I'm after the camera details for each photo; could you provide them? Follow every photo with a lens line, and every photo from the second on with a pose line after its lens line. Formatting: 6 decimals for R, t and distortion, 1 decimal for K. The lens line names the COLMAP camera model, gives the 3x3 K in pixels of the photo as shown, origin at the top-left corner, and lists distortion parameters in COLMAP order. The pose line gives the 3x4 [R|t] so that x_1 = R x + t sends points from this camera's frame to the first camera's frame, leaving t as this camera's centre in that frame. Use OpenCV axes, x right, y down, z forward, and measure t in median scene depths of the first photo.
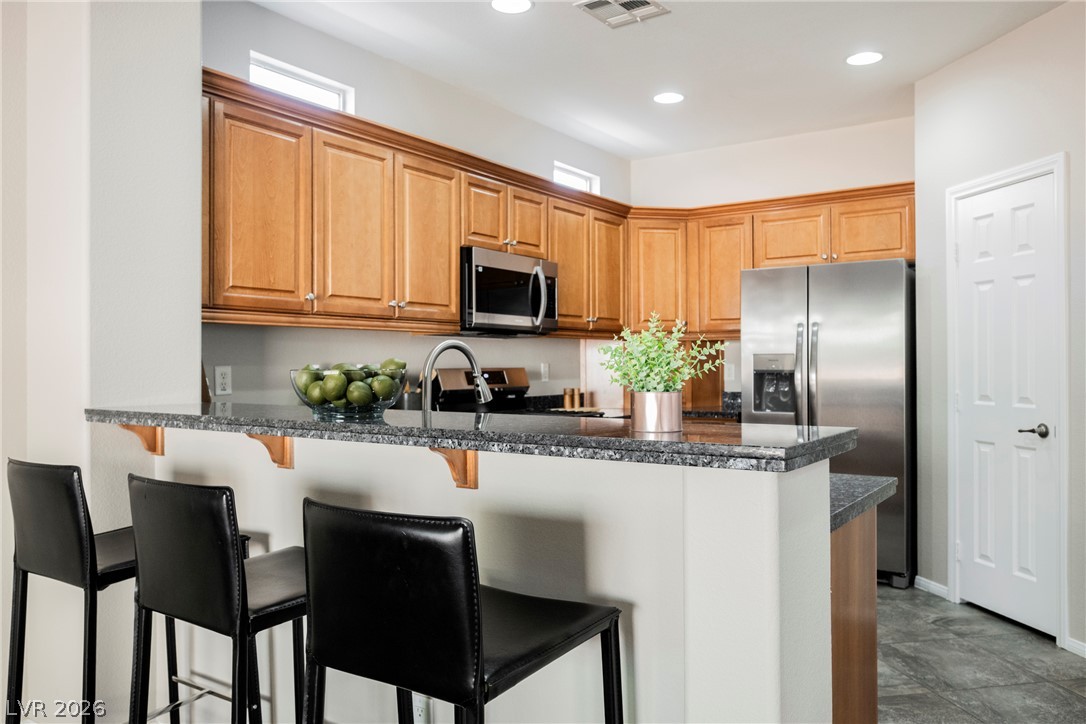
lens RADIAL K [[806.5, 0, 545.6], [0, 806.5, 360.2], [0, 0, 1]] dist [-0.006027, 0.004066]
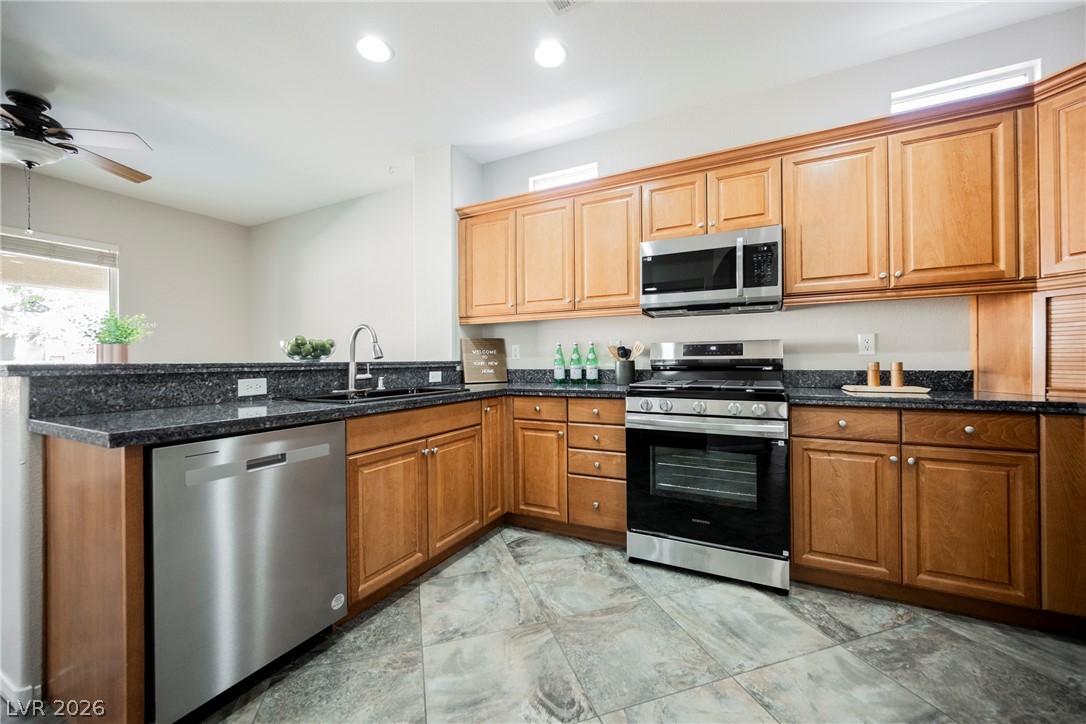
lens RADIAL K [[421.2, 0, 545.7], [0, 421.2, 359.3], [0, 0, 1]] dist [-0.000904, -0.000259]
pose [[0.134350, -0.000055, -0.990934, 0.523528], [0.011827, 0.999929, 0.001548, 0.034353], [0.990863, -0.011928, 0.134341, 0.757912]]
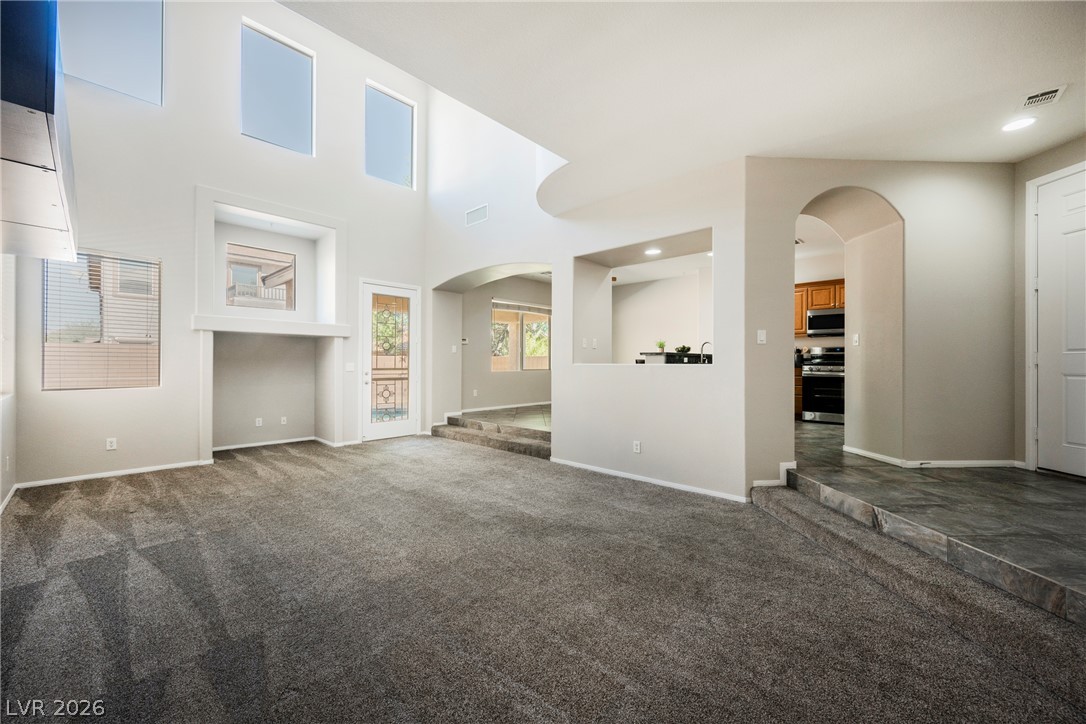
lens RADIAL K [[421.2, 0, 545.7], [0, 421.2, 359.3], [0, 0, 1]] dist [-0.000904, -0.000259]
pose [[-0.136852, -0.003682, -0.990585, 1.772645], [0.002411, 0.999989, -0.004050, 0.065296], [0.990589, -0.002942, -0.136841, 0.158143]]
